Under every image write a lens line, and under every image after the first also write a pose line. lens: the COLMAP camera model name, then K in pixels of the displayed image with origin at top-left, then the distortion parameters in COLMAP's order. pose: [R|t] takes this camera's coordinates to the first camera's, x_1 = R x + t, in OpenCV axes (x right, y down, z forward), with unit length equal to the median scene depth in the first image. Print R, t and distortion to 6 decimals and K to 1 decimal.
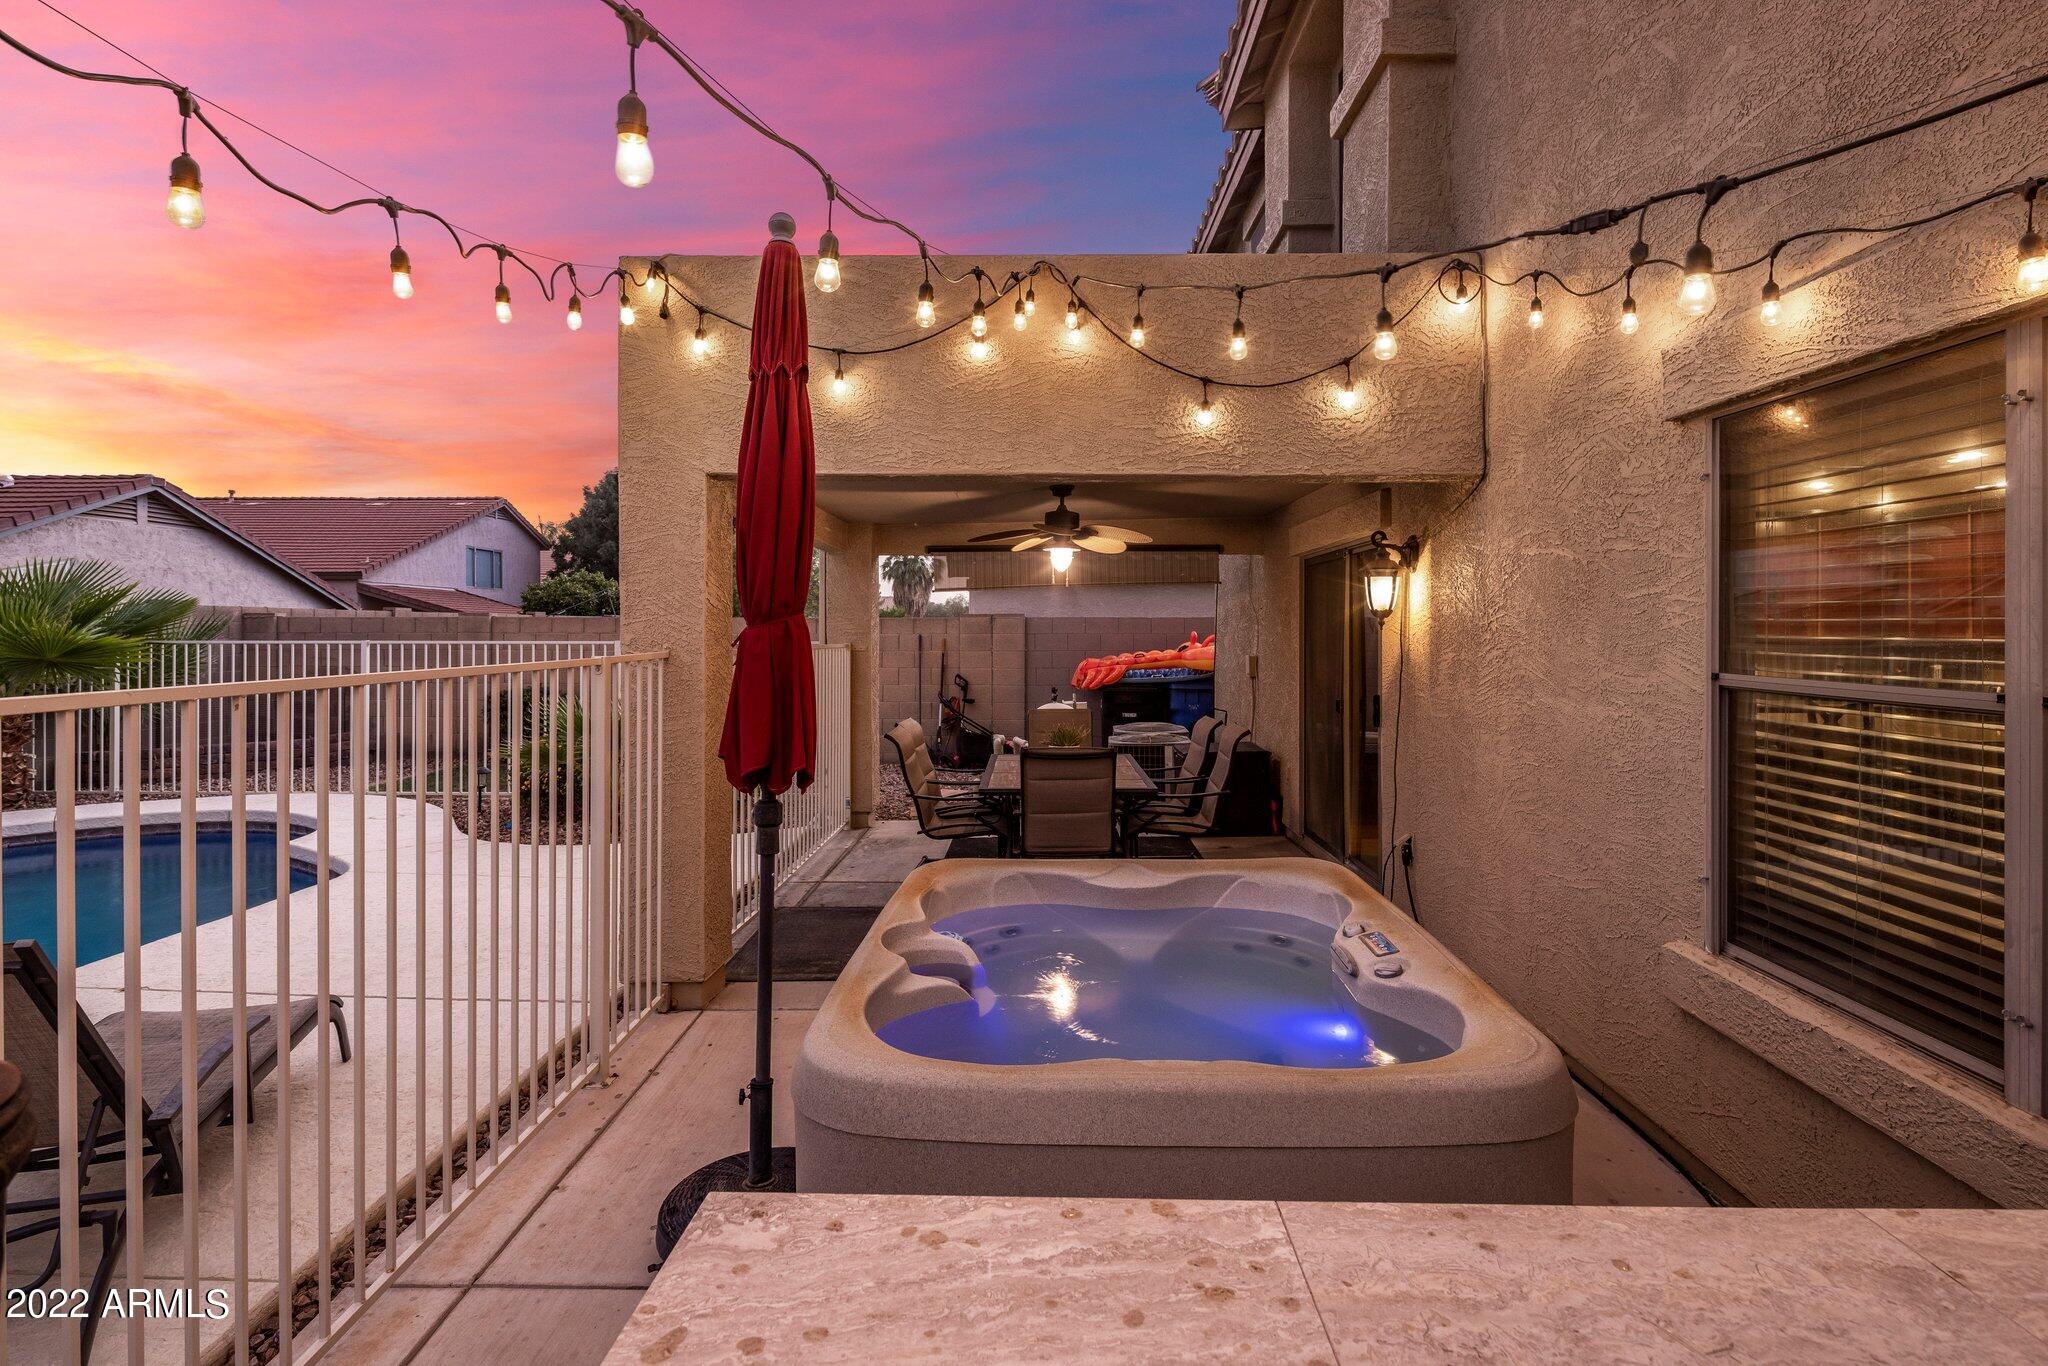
lens RADIAL K [[982.9, 0, 1033.4], [0, 982.9, 629.1], [0, 0, 1]] dist [0.002503, -0.000094]
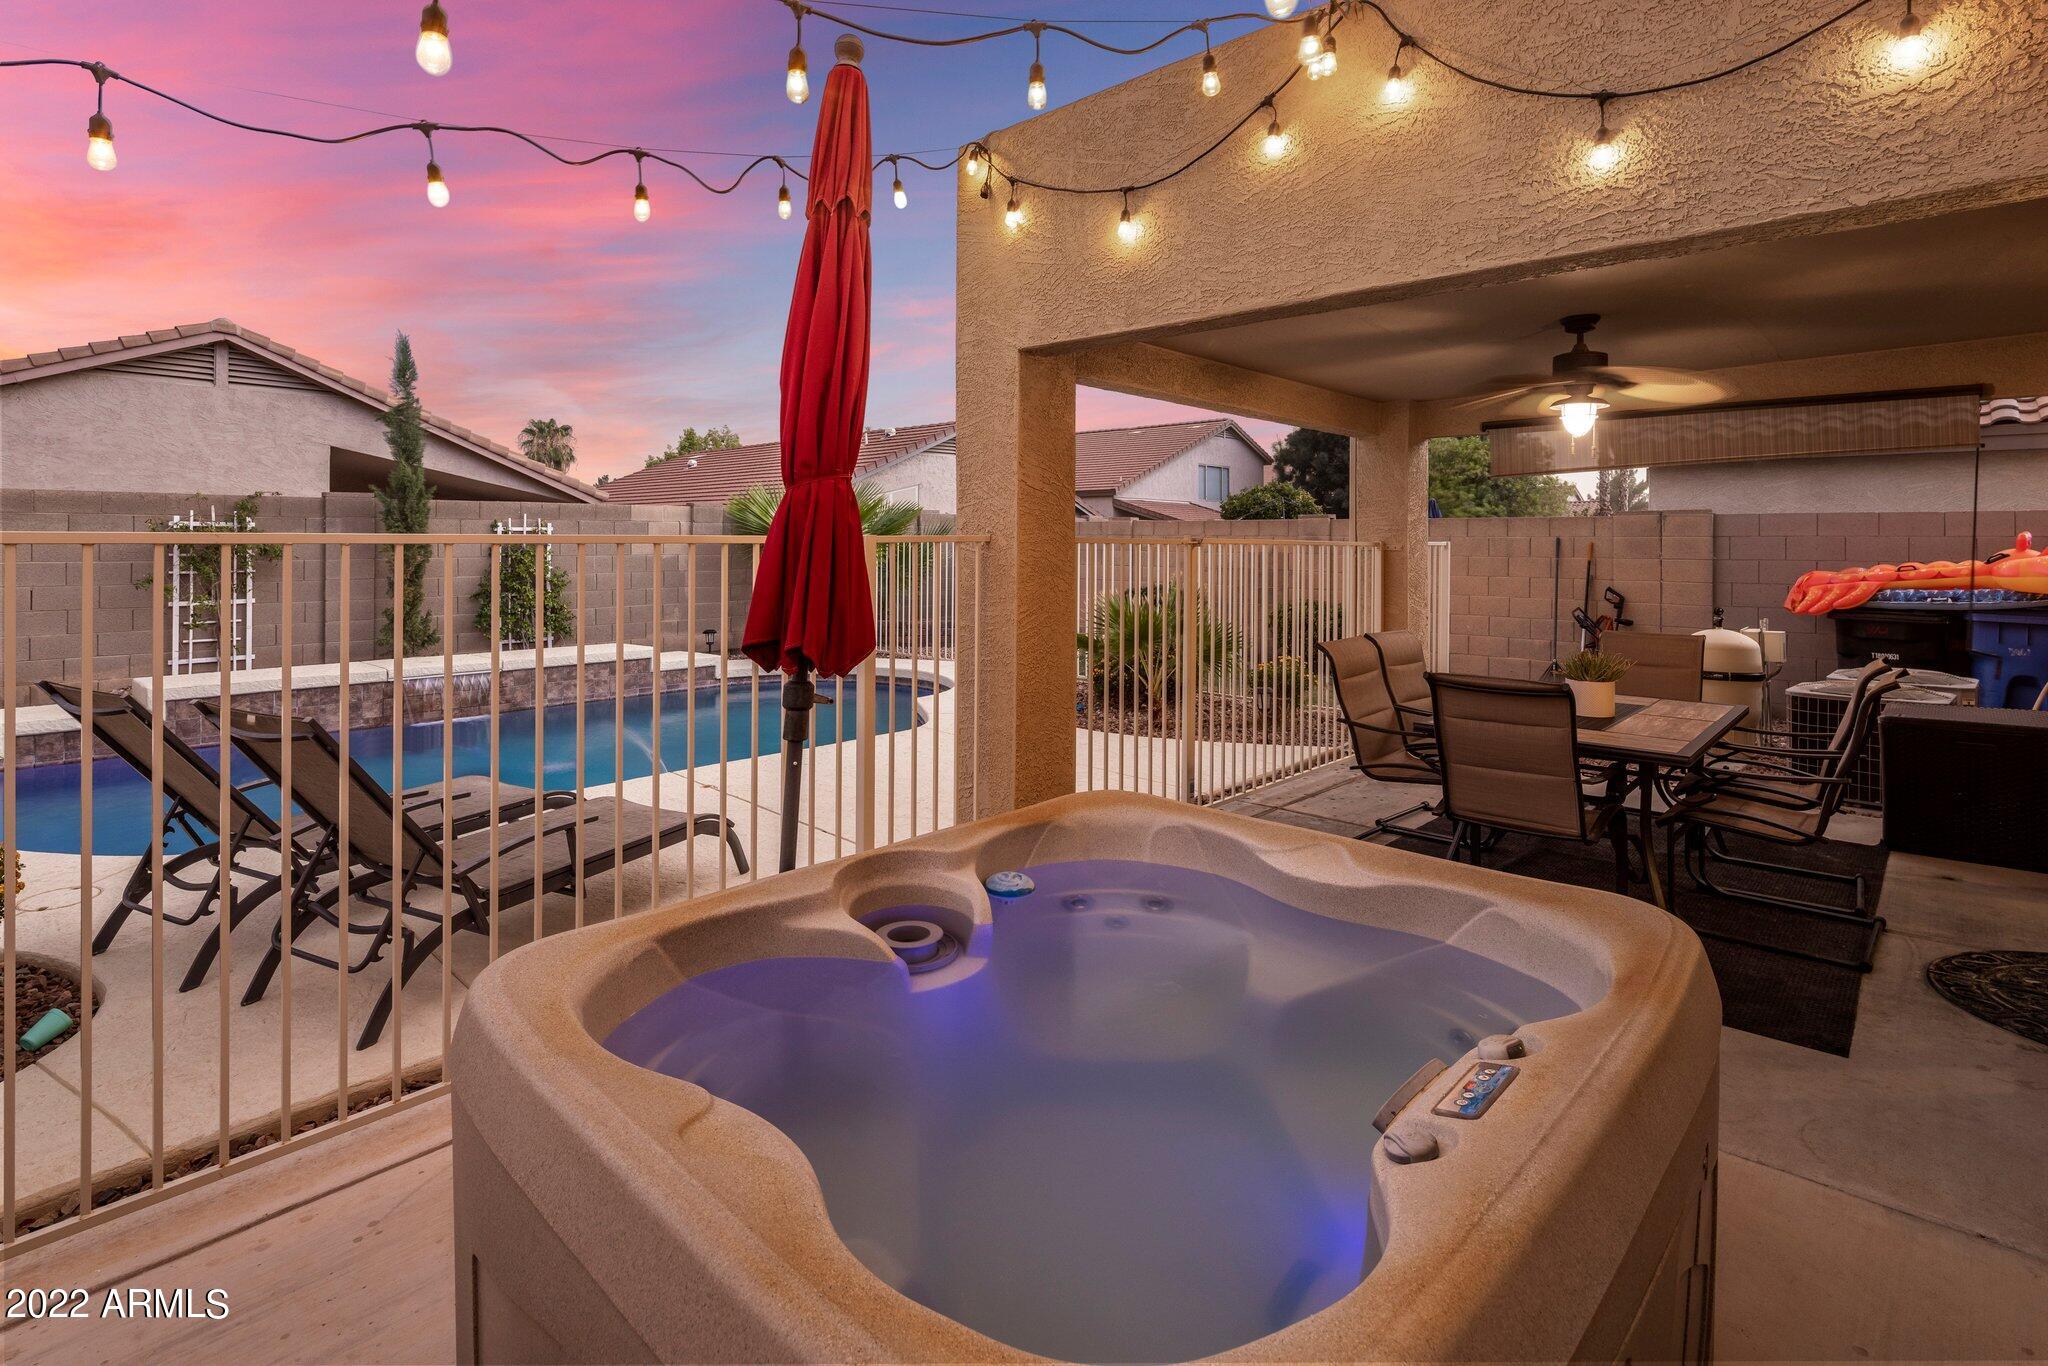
lens RADIAL K [[984.5, 0, 1028.6], [0, 984.5, 539.6], [0, 0, 1]] dist [-0.000302, -0.002553]
pose [[0.741525, 0.002717, -0.670919, 0.317683], [-0.003623, 0.999993, 0.000045, 0.026641], [0.670915, 0.002397, 0.741530, 0.293962]]
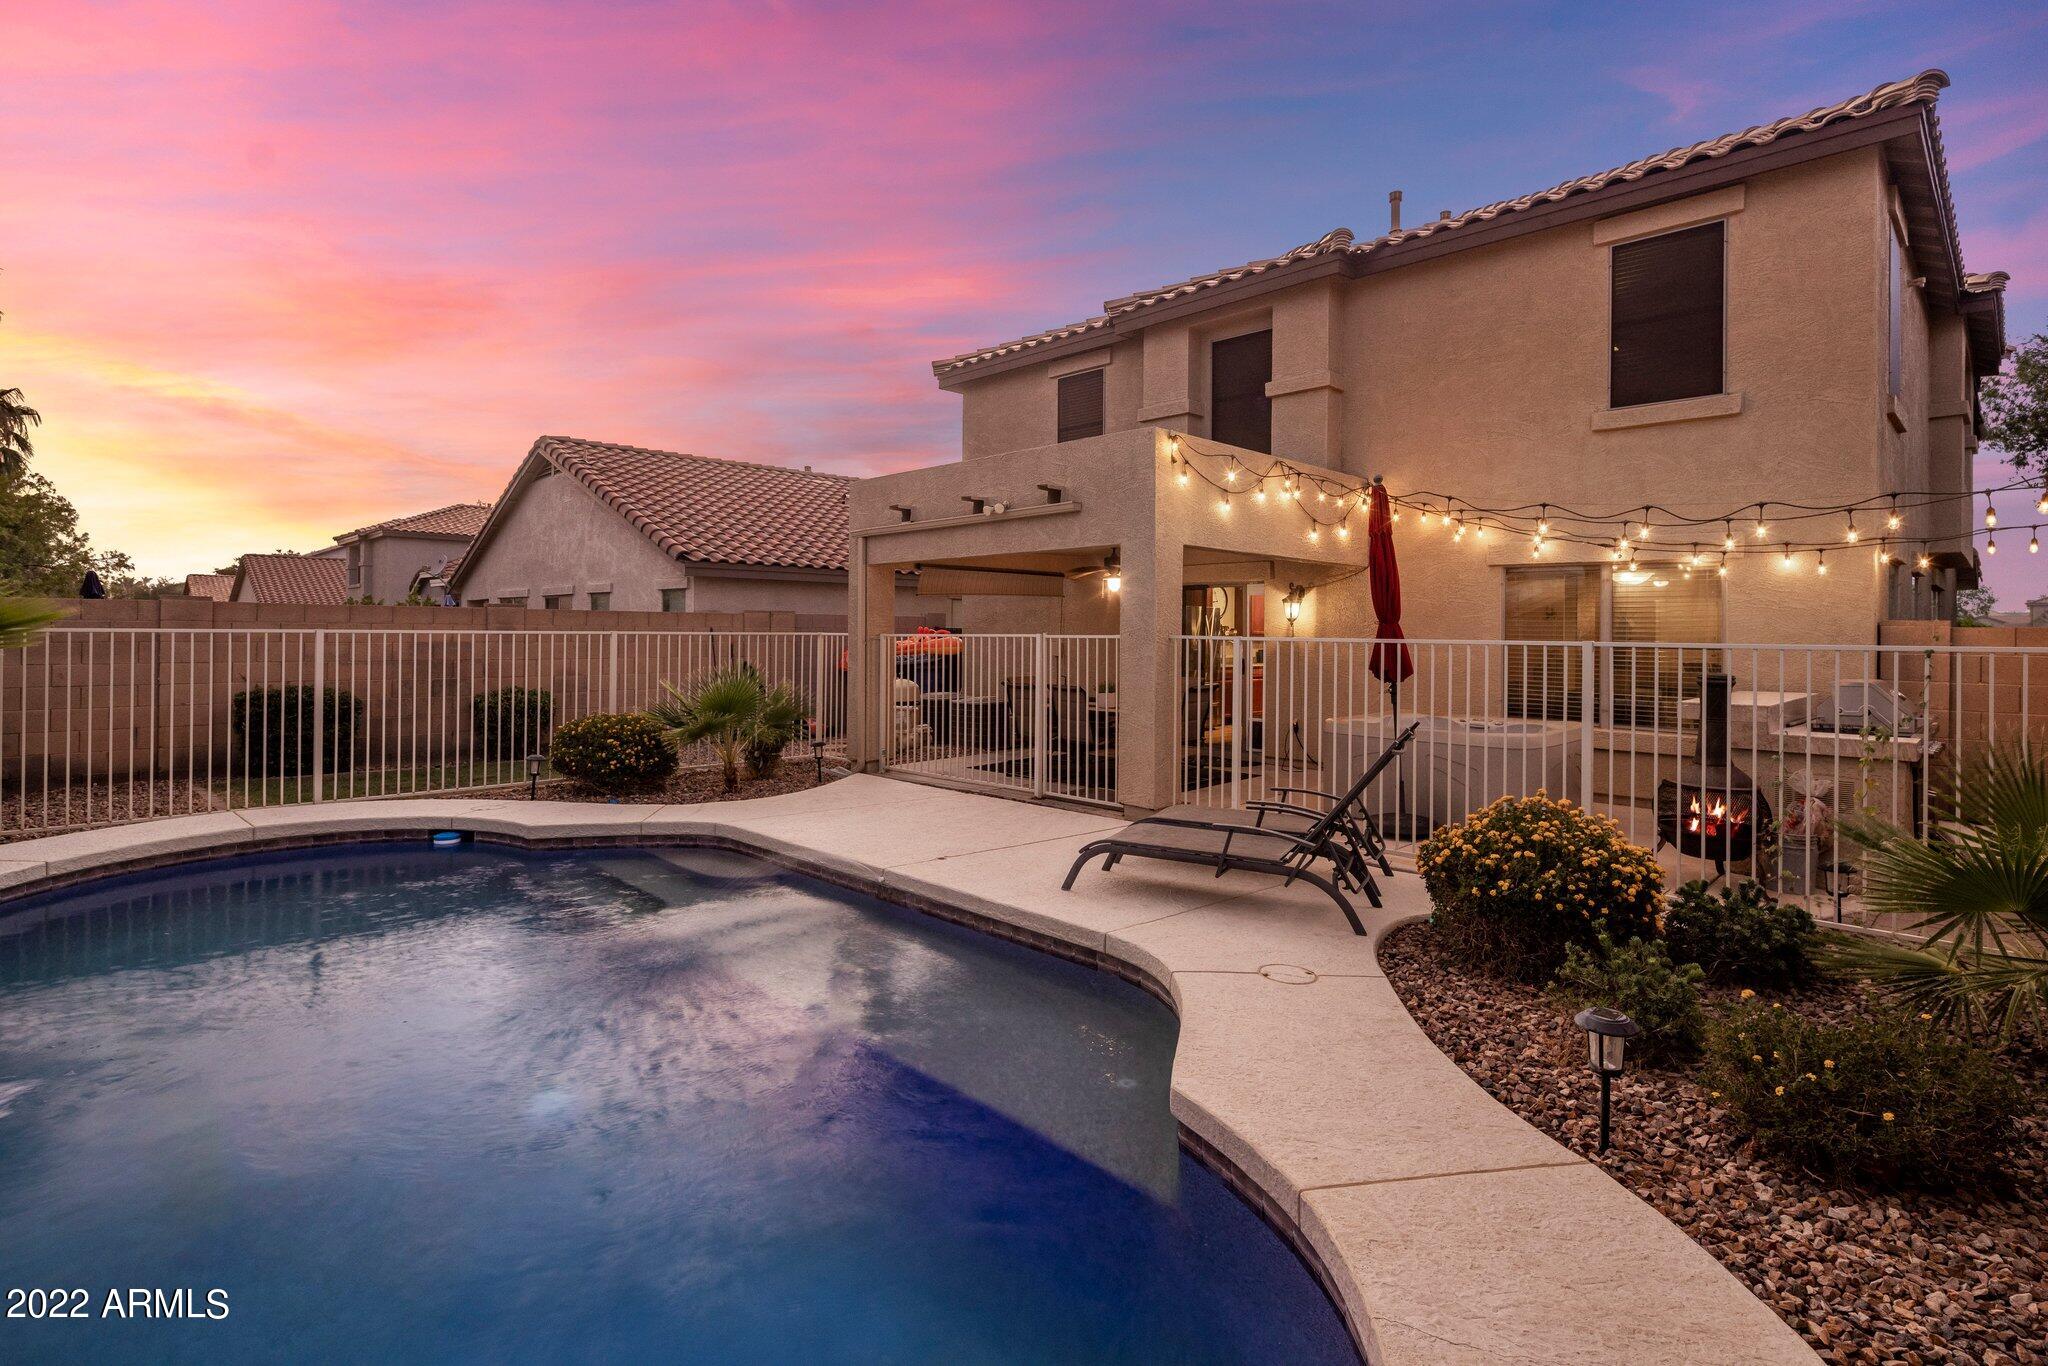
lens RADIAL K [[982.9, 0, 1033.4], [0, 982.9, 629.1], [0, 0, 1]] dist [0.002503, -0.000094]
pose [[0.700303, 0.006329, 0.713817, -1.925298], [-0.007908, 0.999968, -0.001108, 0.014066], [-0.713801, -0.004869, 0.700331, -0.157588]]
